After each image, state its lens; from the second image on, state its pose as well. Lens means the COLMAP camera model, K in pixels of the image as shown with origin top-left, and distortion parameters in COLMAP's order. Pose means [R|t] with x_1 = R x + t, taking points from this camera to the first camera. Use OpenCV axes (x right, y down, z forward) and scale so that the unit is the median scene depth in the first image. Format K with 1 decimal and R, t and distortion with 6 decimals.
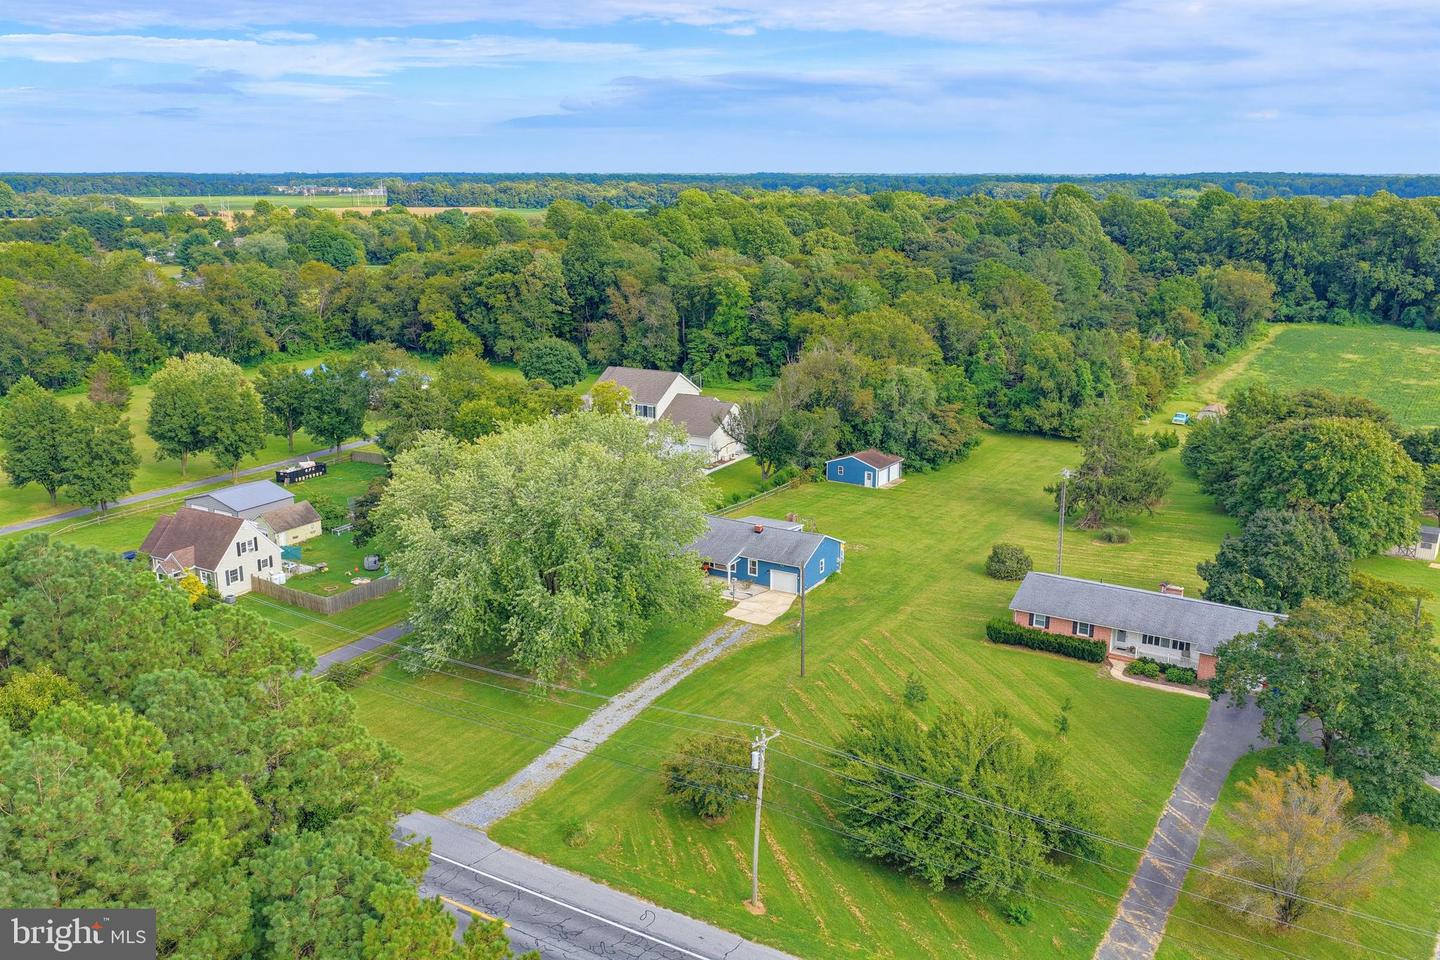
lens RADIAL K [[1220.0, 0, 720.0], [0, 1220.0, 480.0], [0, 0, 1]] dist [-0.003554, -0.004336]
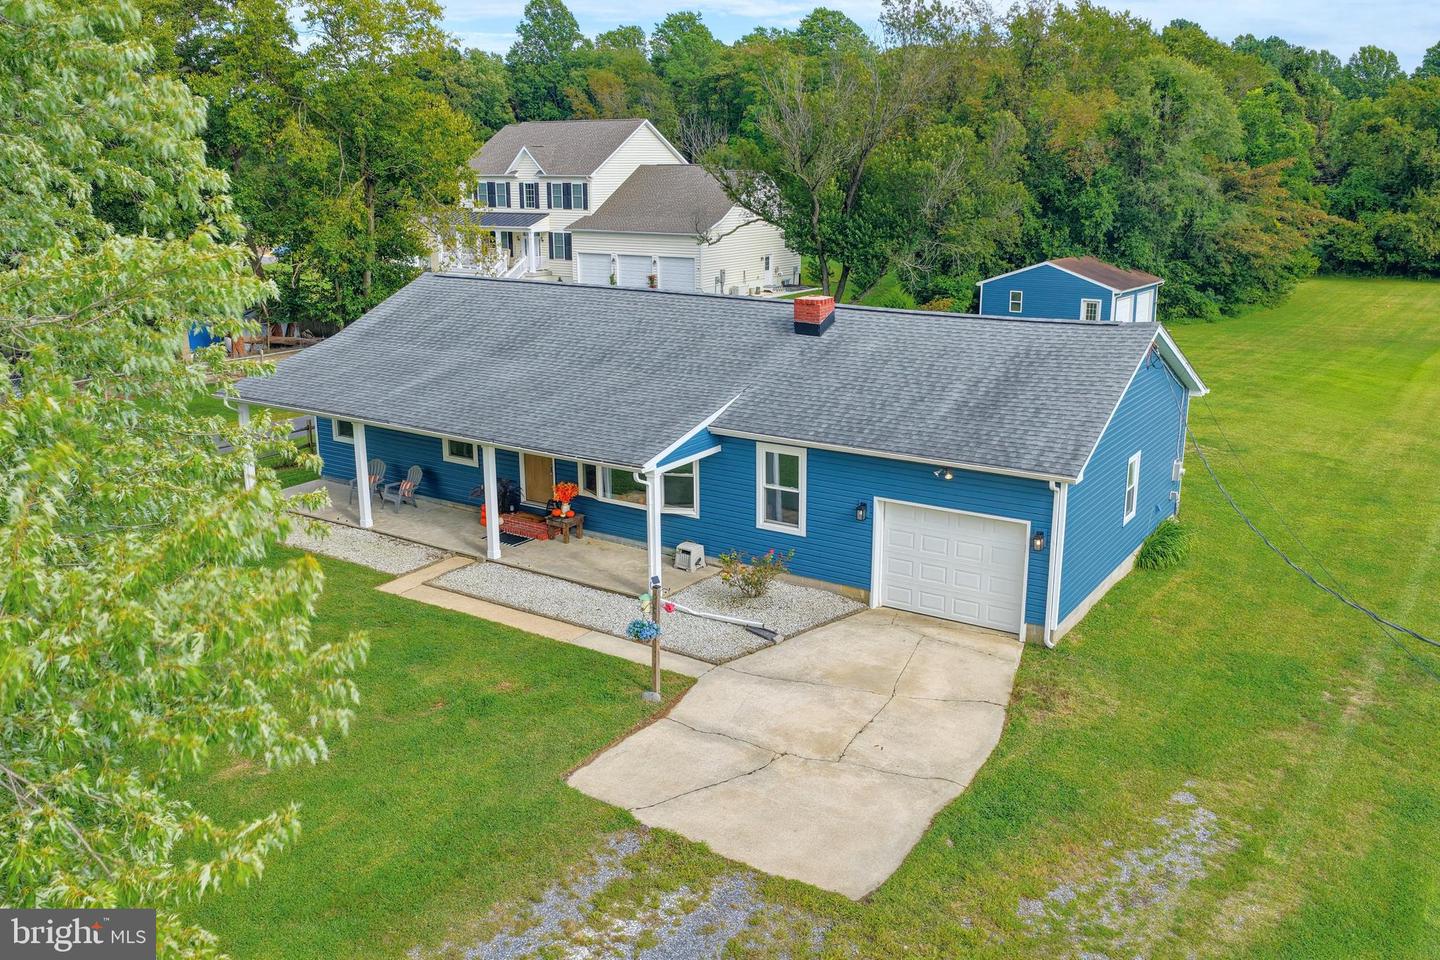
lens RADIAL K [[1220.0, 0, 720.0], [0, 1220.0, 480.0], [0, 0, 1]] dist [-0.003554, -0.004336]
pose [[0.998994, 0.010925, -0.043492, 0.025538], [-0.010624, 0.999918, 0.007146, 0.068688], [0.043566, -0.006677, 0.999028, 0.802823]]
